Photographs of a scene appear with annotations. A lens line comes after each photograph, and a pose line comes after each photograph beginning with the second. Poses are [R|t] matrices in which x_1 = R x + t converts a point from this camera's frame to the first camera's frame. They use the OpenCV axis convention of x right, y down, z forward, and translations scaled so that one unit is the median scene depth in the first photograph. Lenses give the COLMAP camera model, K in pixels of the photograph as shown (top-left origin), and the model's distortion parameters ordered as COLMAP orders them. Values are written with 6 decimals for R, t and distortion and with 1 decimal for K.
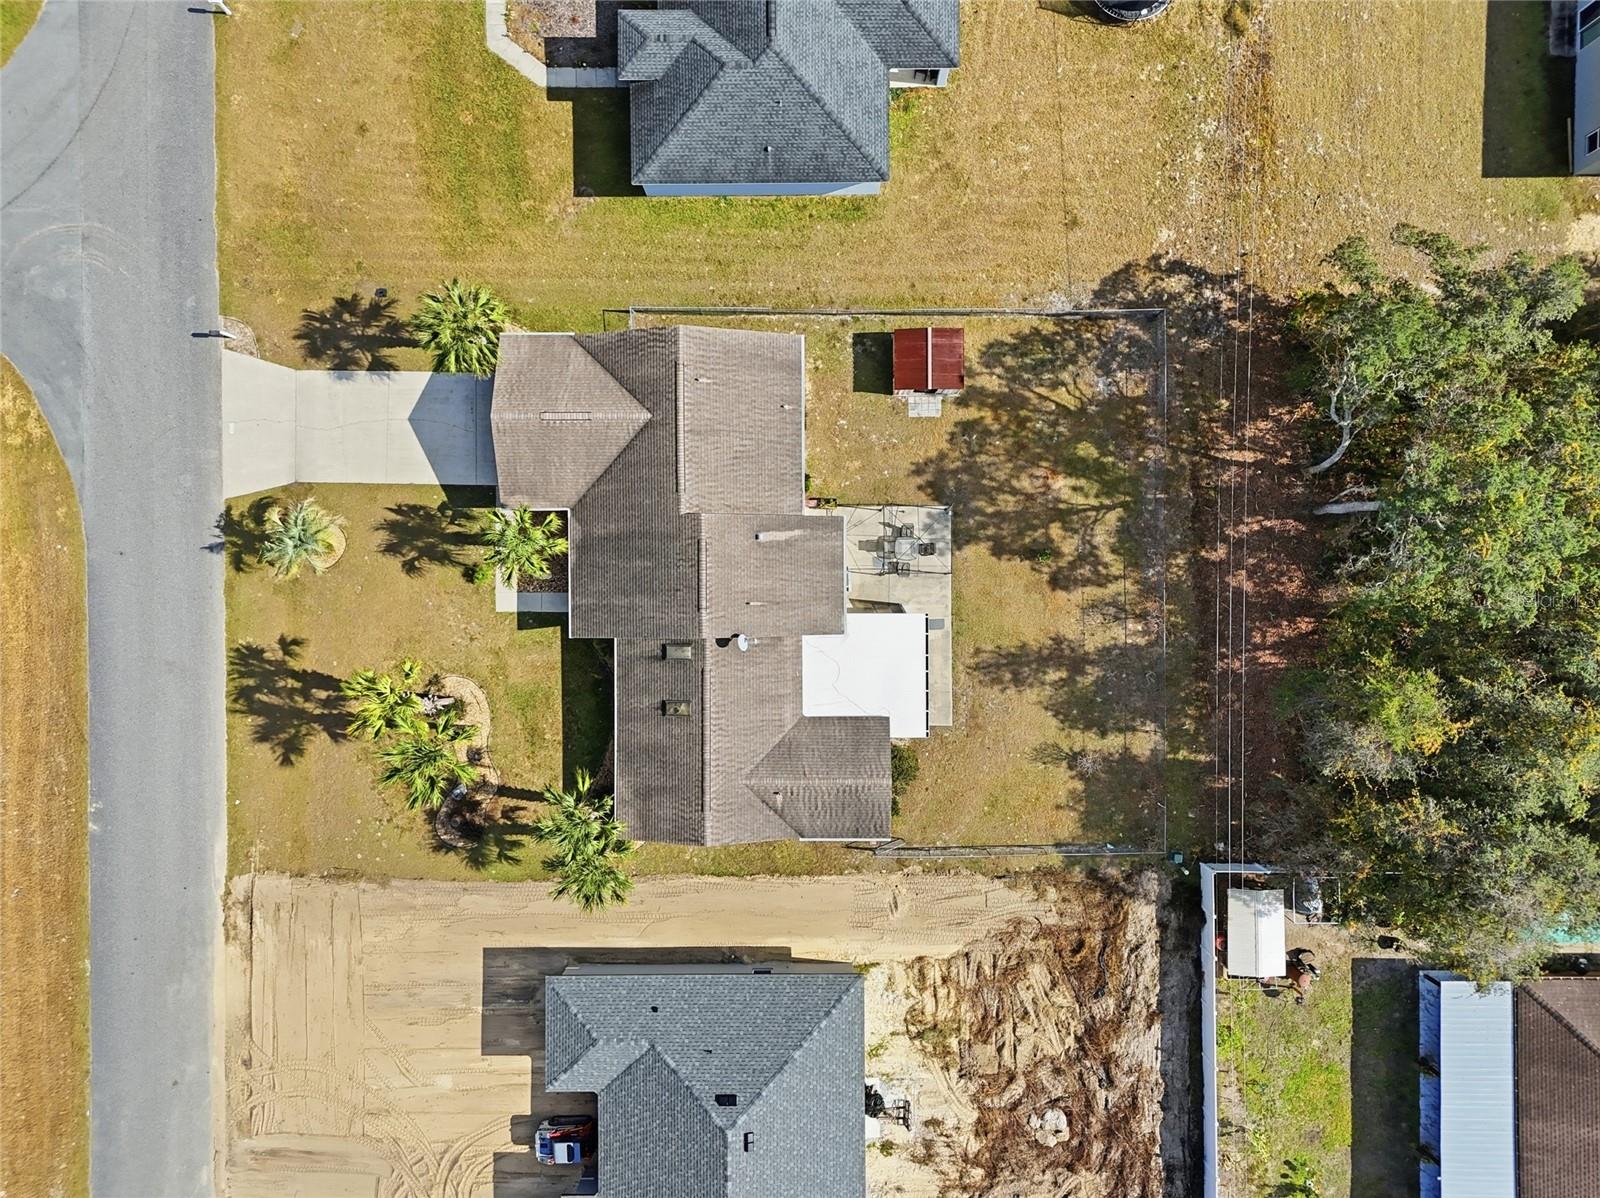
lens RADIAL K [[1181.3, 0, 800.0], [0, 1181.3, 599.0], [0, 0, 1]] dist [0.071590, -0.068842]
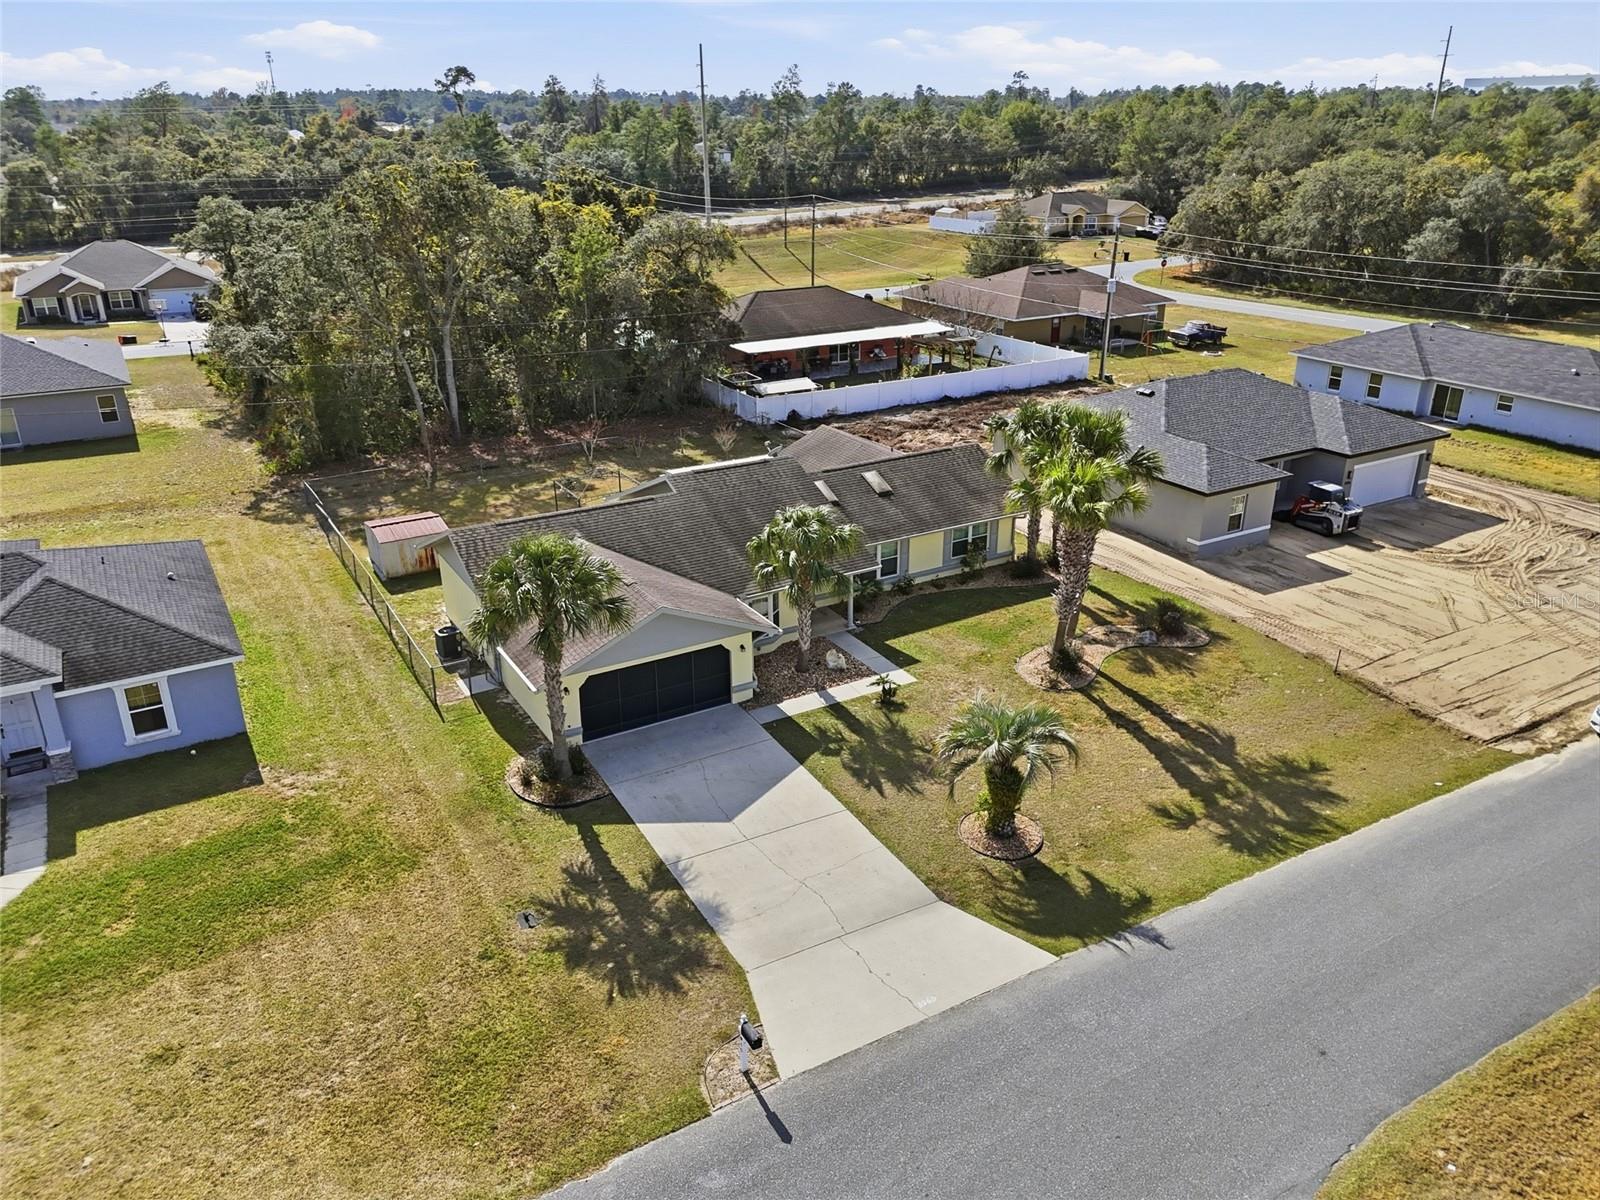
lens RADIAL K [[1181.3, 0, 800.0], [0, 1181.3, 600.0], [0, 0, 1]] dist [0.071590, -0.068842]
pose [[-0.502583, -0.317358, 0.804173, -0.765127], [0.864449, -0.197148, 0.462451, -0.361694], [0.011779, 0.927587, 0.373423, 0.696137]]
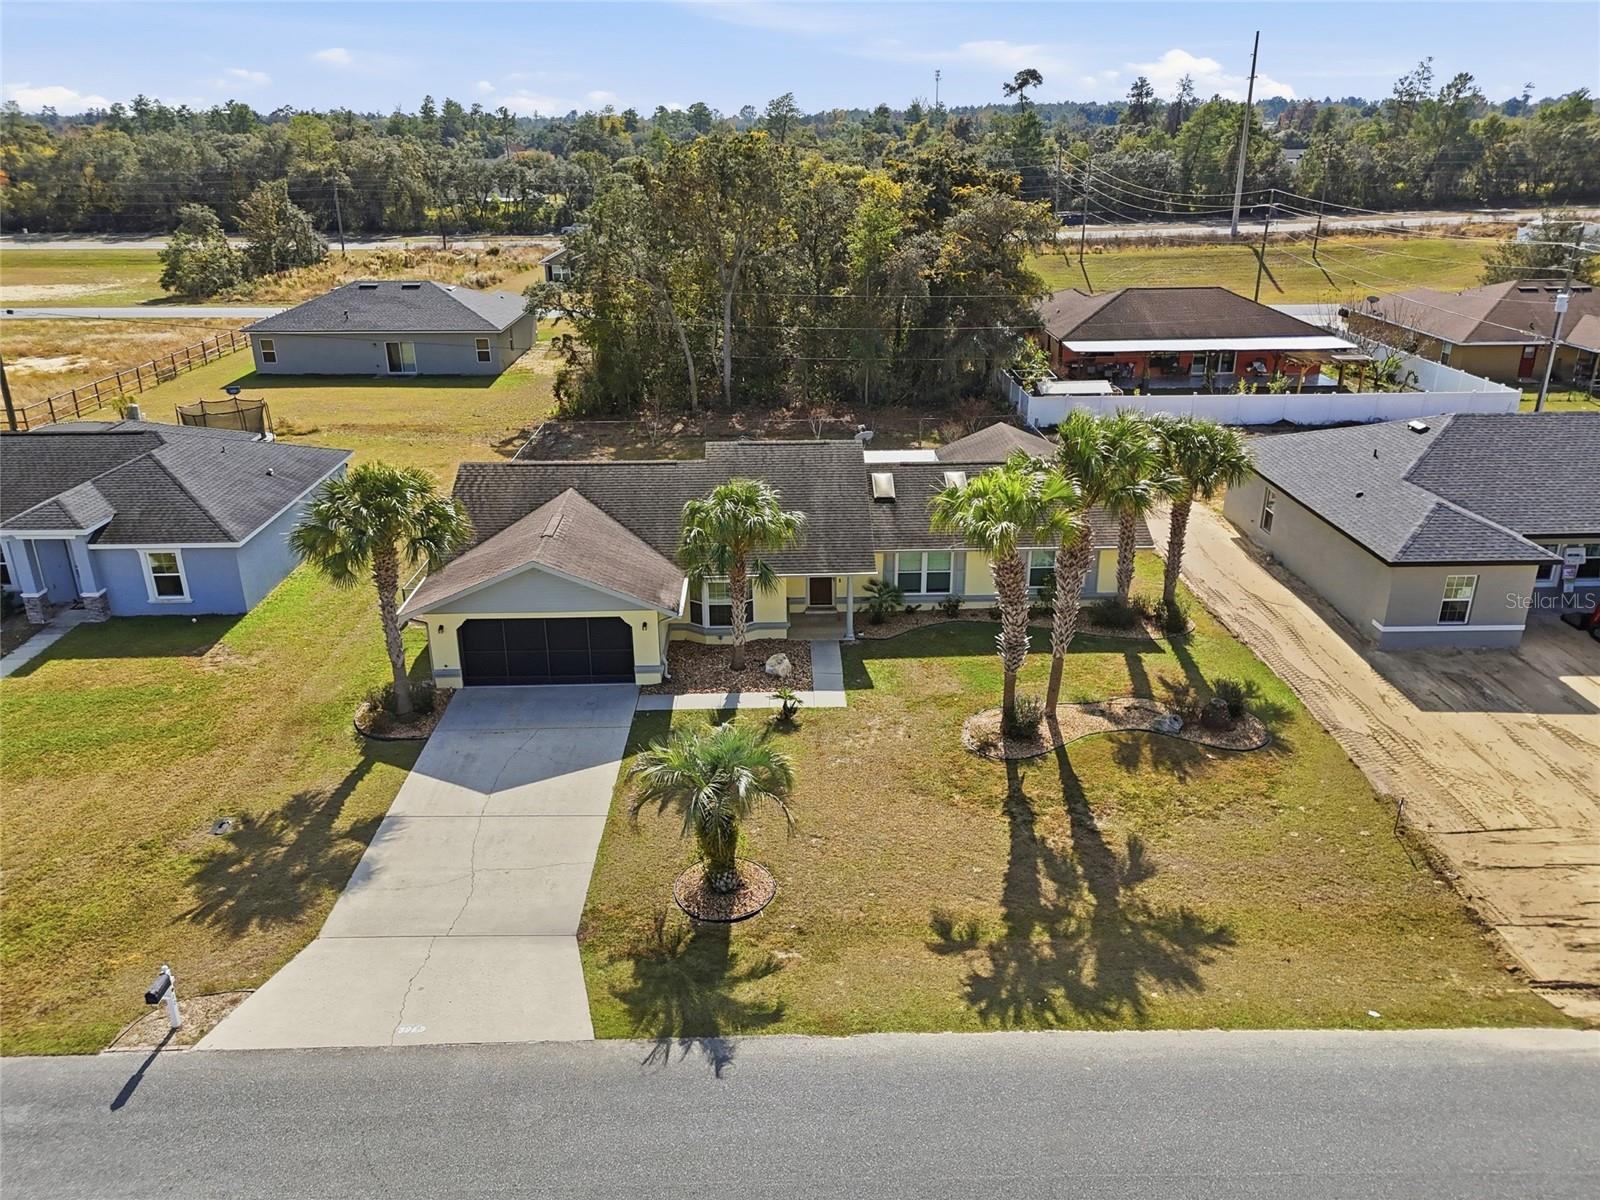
lens RADIAL K [[1181.3, 0, 800.0], [0, 1181.3, 600.0], [0, 0, 1]] dist [0.071590, -0.068842]
pose [[-0.021754, -0.359173, 0.933018, -0.790045], [0.999733, -0.015114, 0.017491, -0.022097], [0.007819, 0.933149, 0.359406, 0.736884]]
